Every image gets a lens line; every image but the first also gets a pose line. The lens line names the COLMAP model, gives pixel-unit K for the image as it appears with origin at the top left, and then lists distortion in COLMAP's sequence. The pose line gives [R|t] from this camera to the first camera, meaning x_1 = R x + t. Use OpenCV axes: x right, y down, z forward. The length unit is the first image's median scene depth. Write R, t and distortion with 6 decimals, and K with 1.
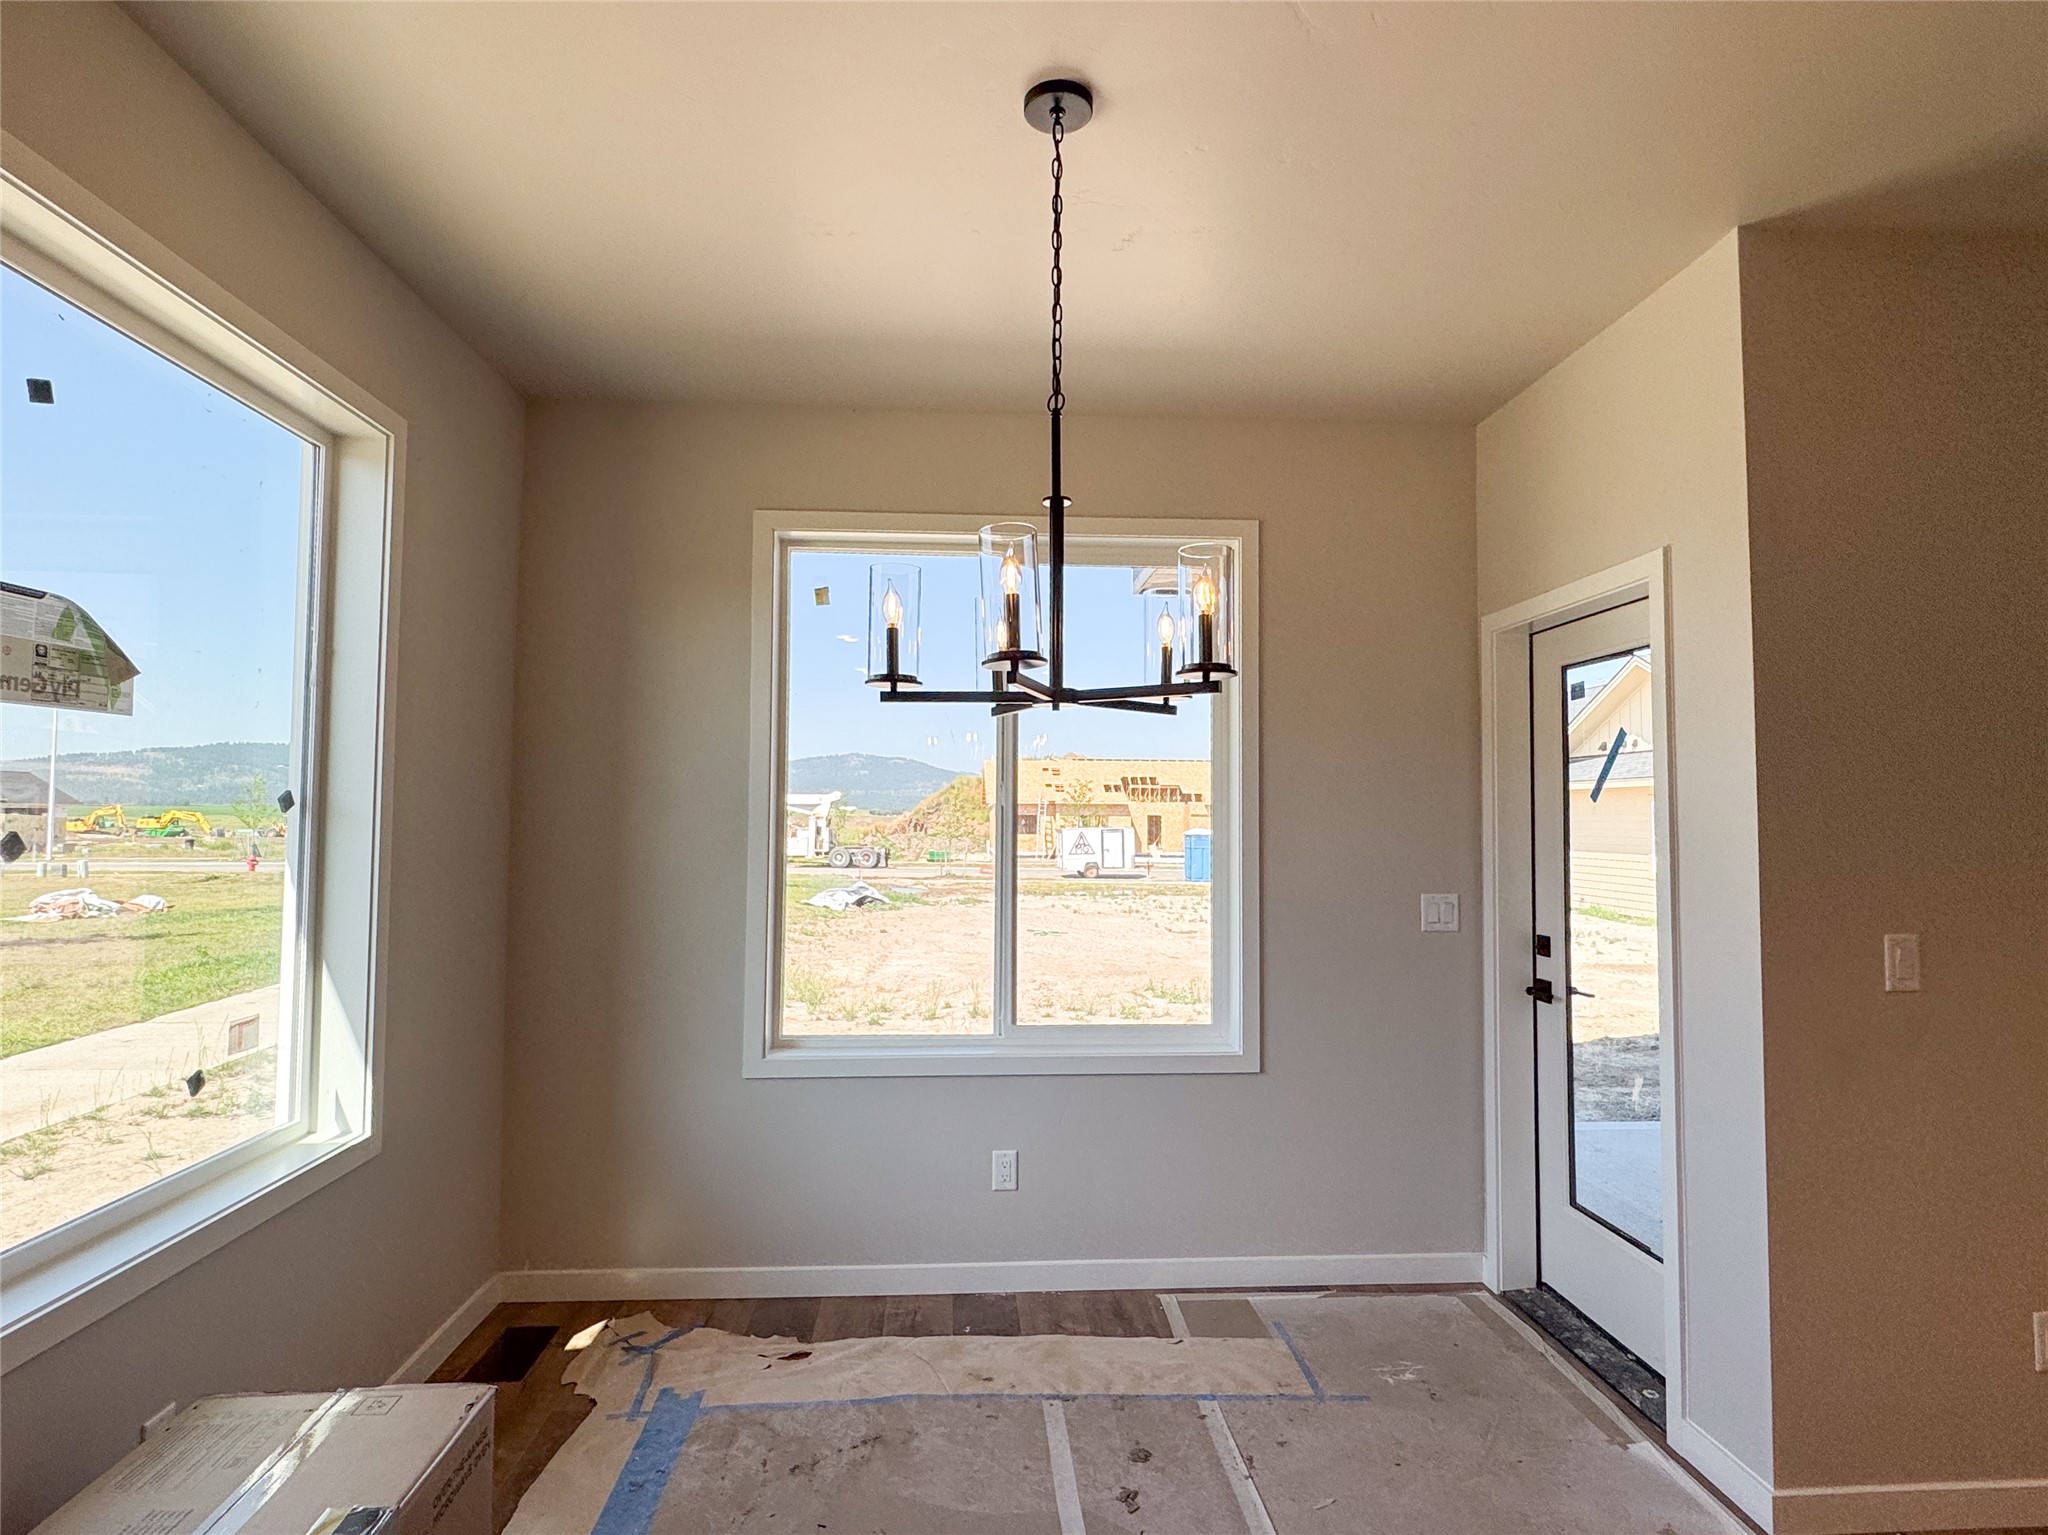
lens RADIAL K [[1097.9, 0, 1024.0], [0, 1097.9, 767.5], [0, 0, 1]] dist [-0.000788, 0.000705]
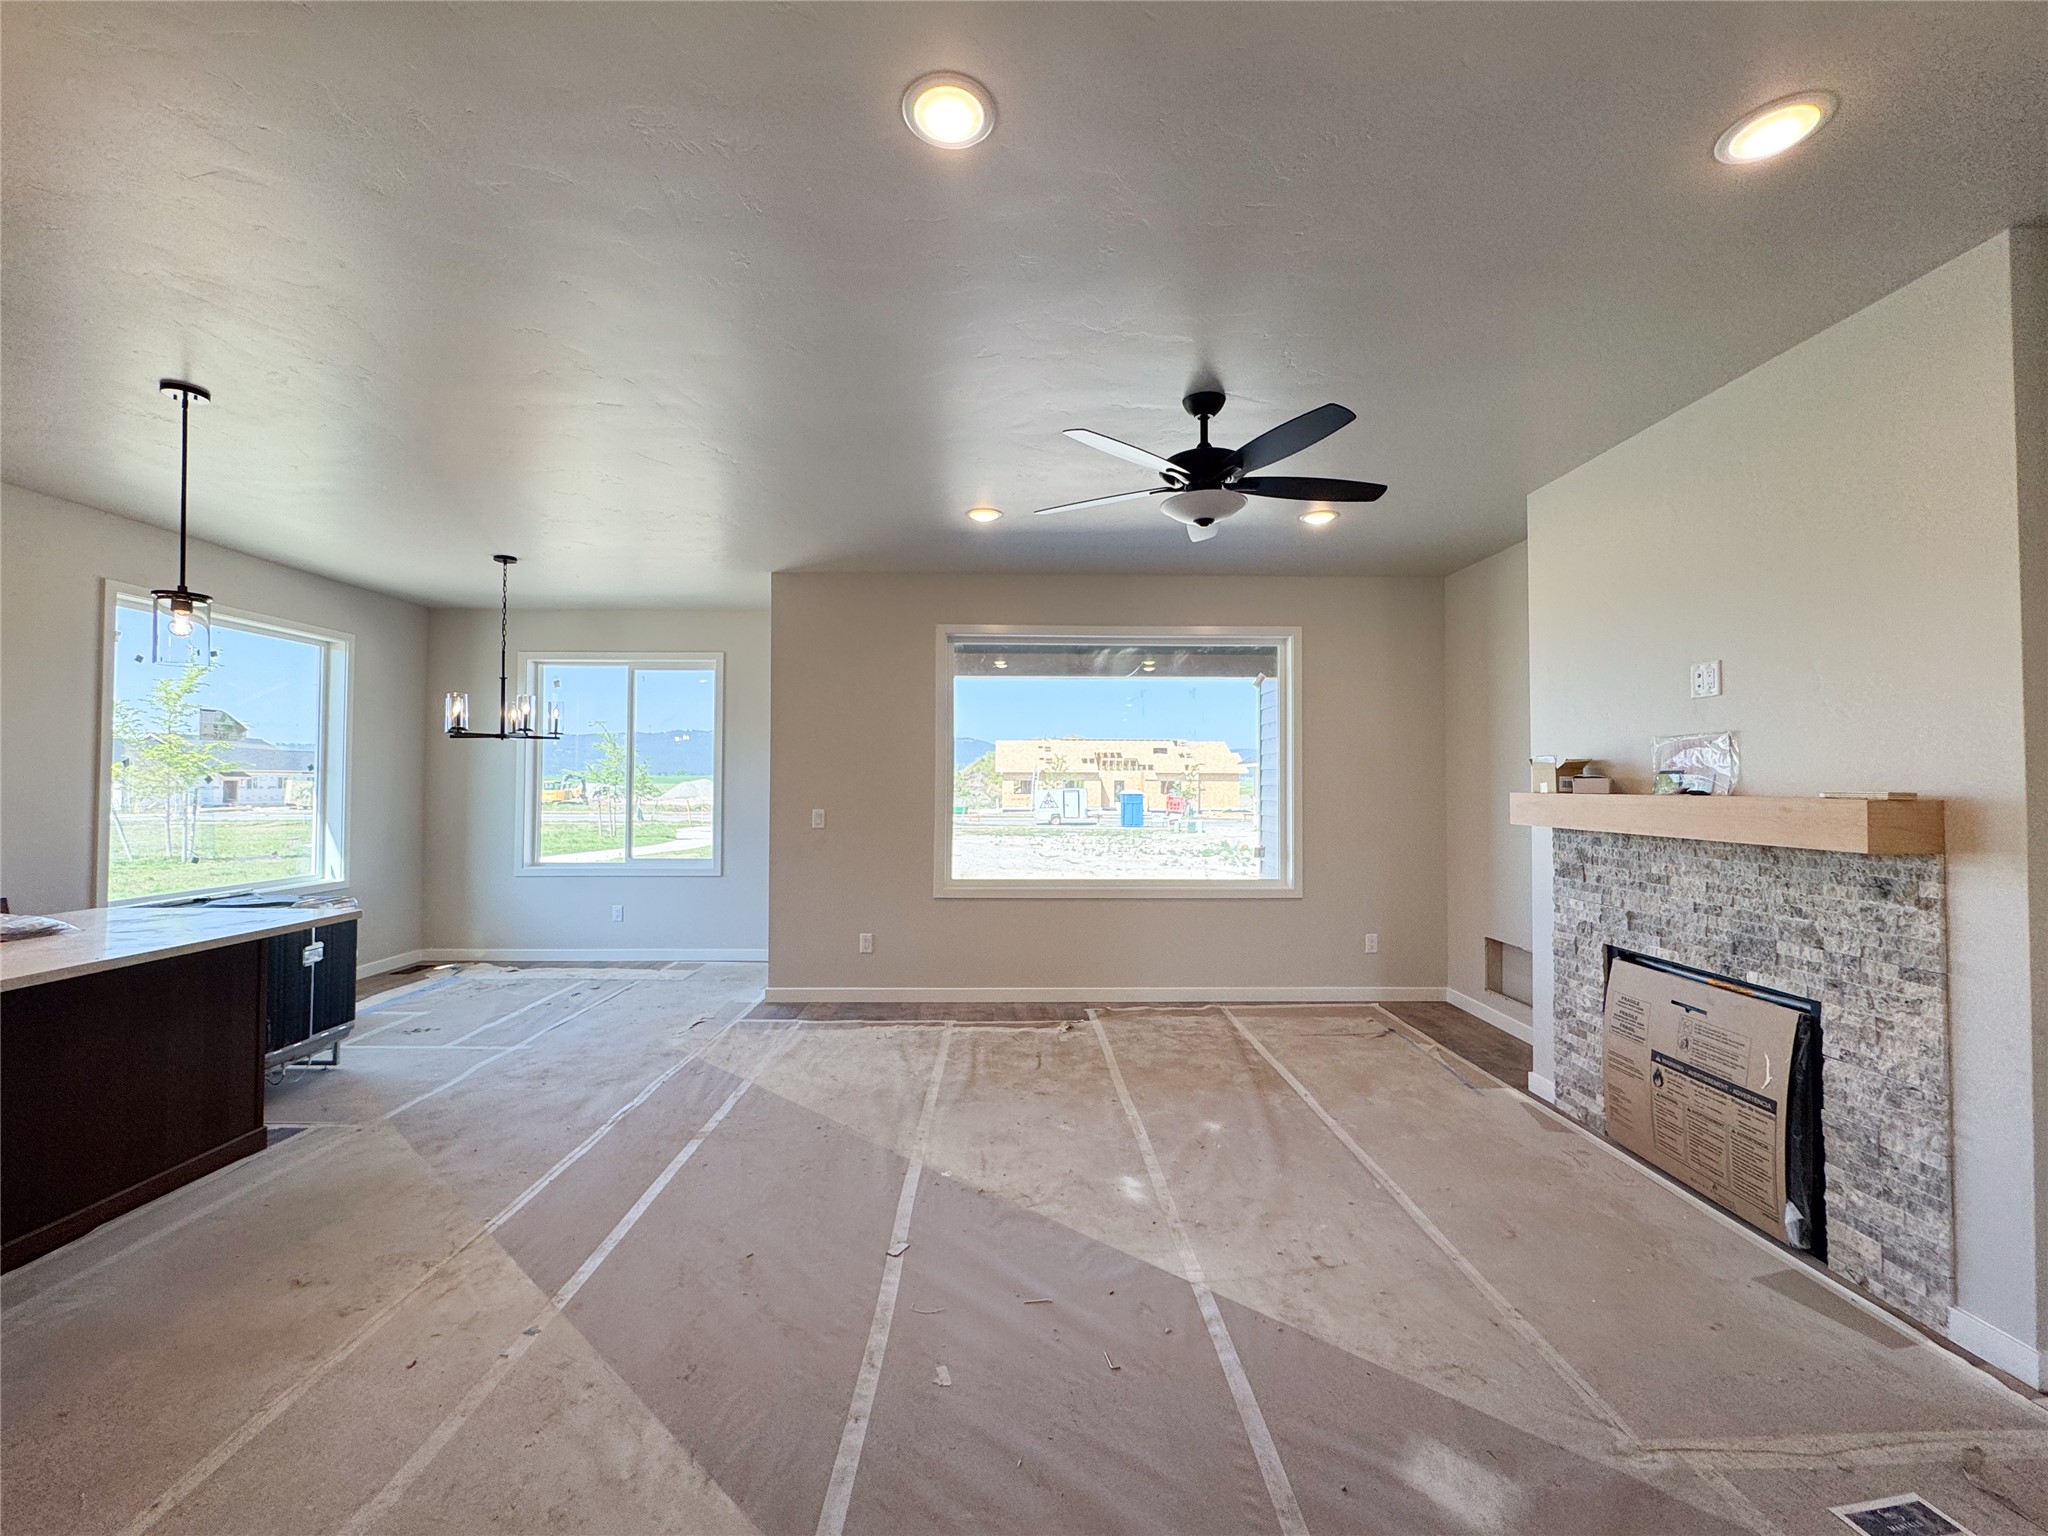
lens RADIAL K [[831.2, 0, 1024.0], [0, 831.2, 768.0], [0, 0, 1]] dist [0.000129, -0.000032]
pose [[0.999236, -0.002930, -0.038975, 0.939905], [0.003996, 0.999620, 0.027292, -0.015234], [0.038880, -0.027427, 0.998867, -0.821534]]
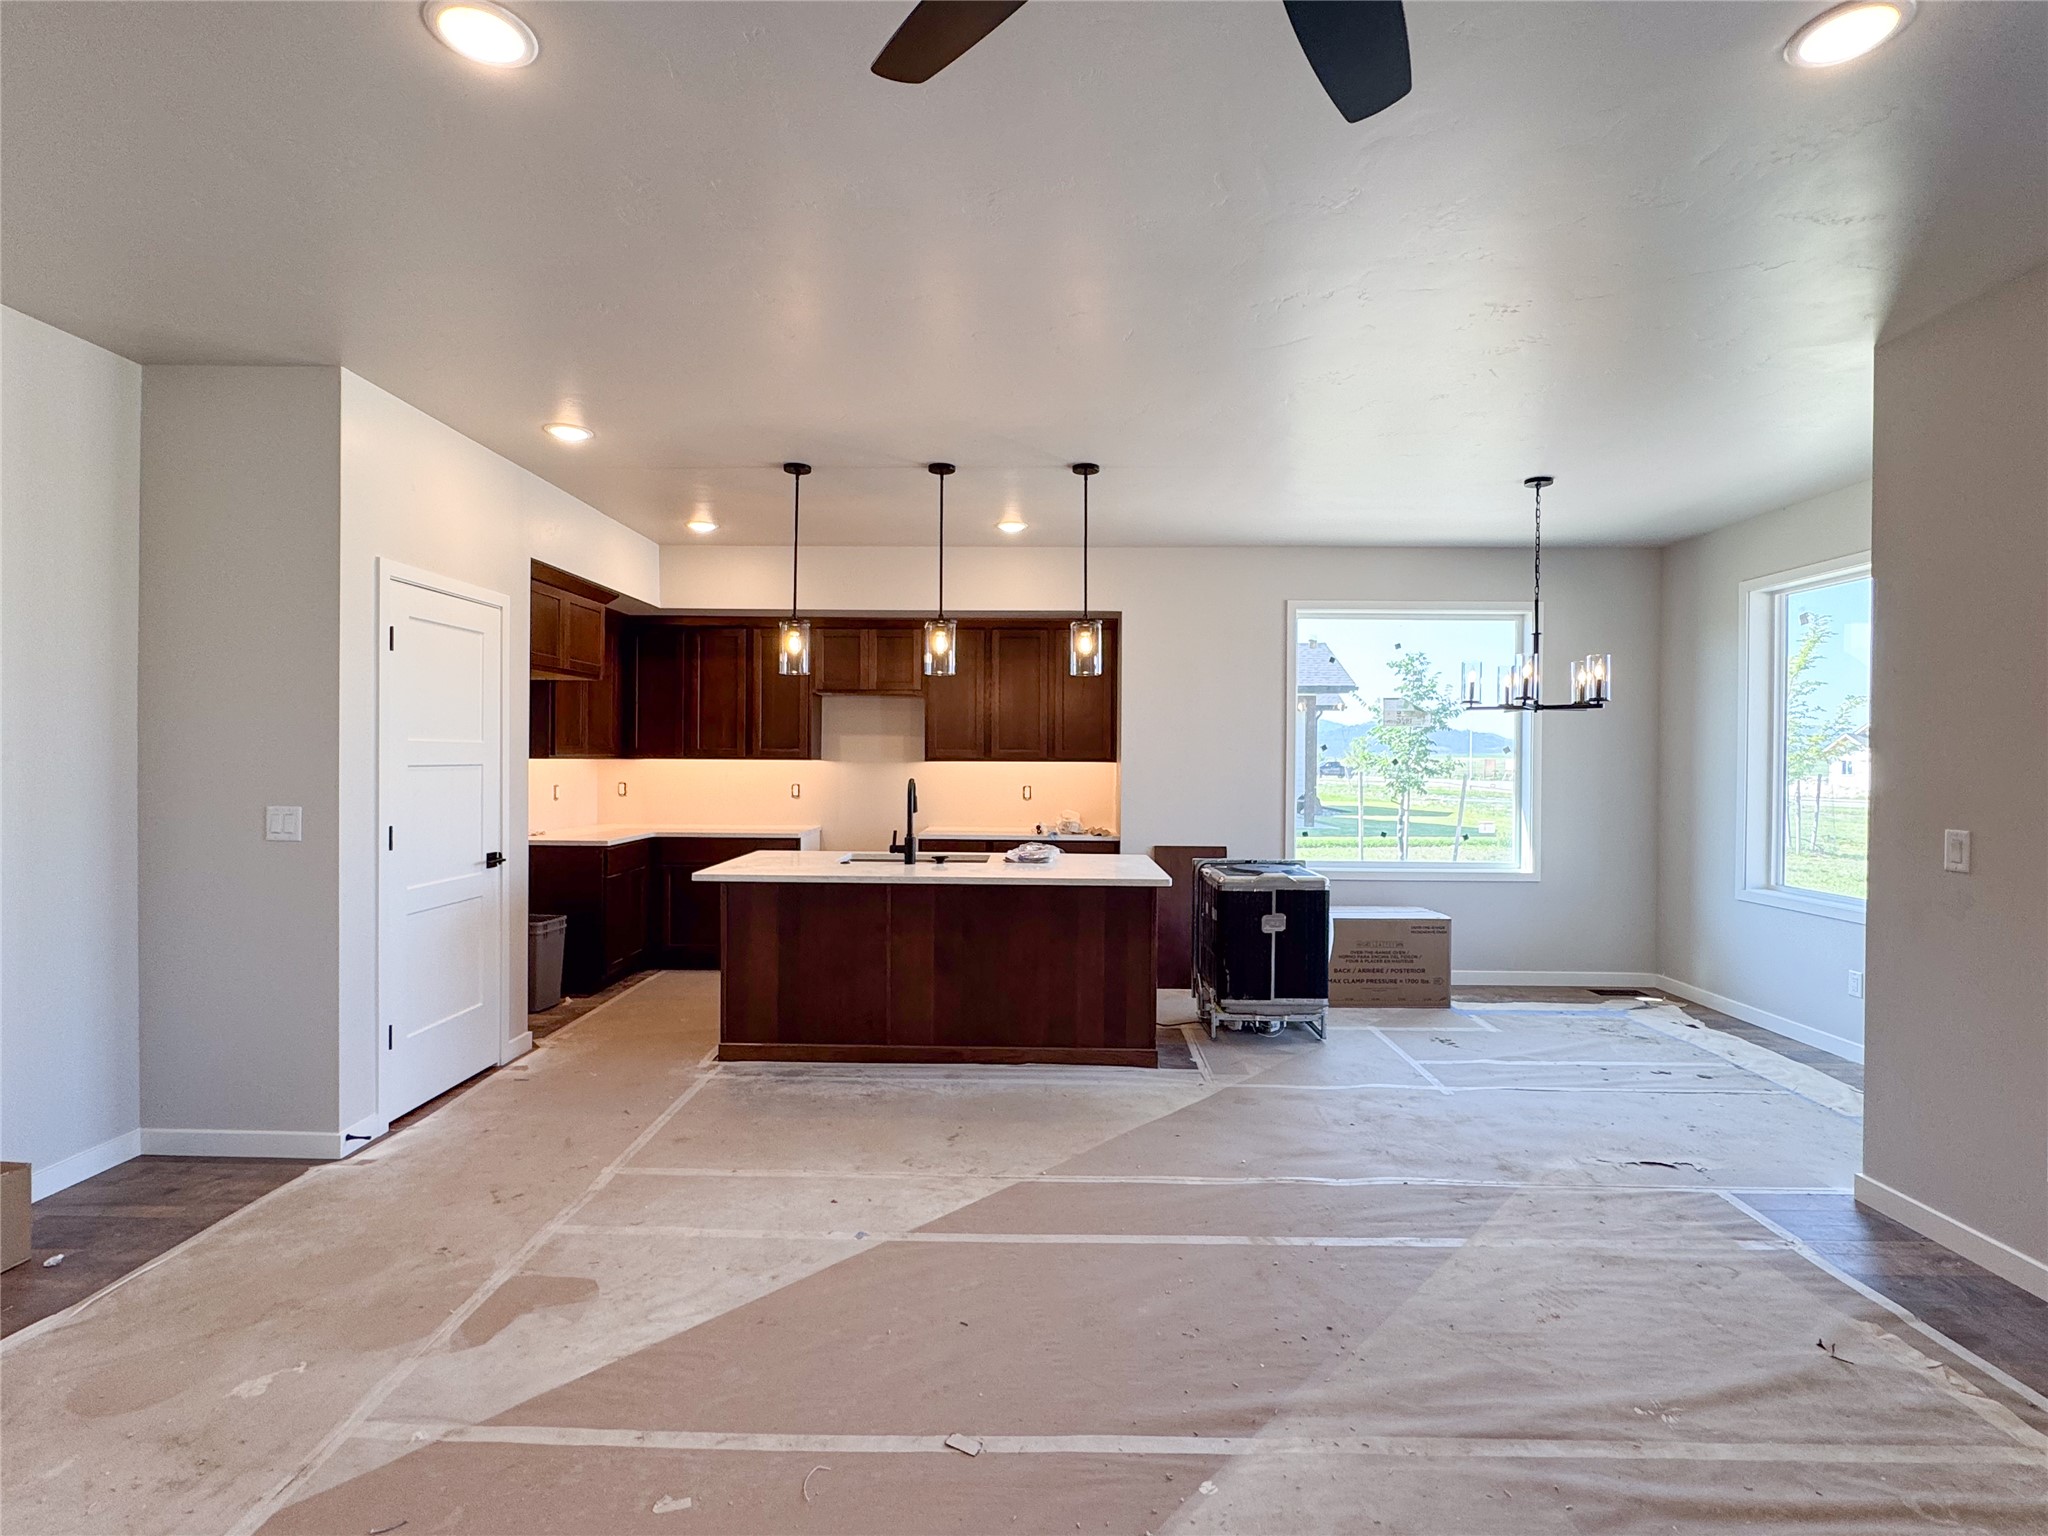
lens RADIAL K [[993.0, 0, 1024.0], [0, 993.0, 768.0], [0, 0, 1]] dist [-0.000439, -0.000151]
pose [[-0.065898, 0.004646, -0.997816, 1.370841], [0.036239, 0.999341, 0.002260, 0.018300], [0.997168, -0.036010, -0.066022, -0.055423]]
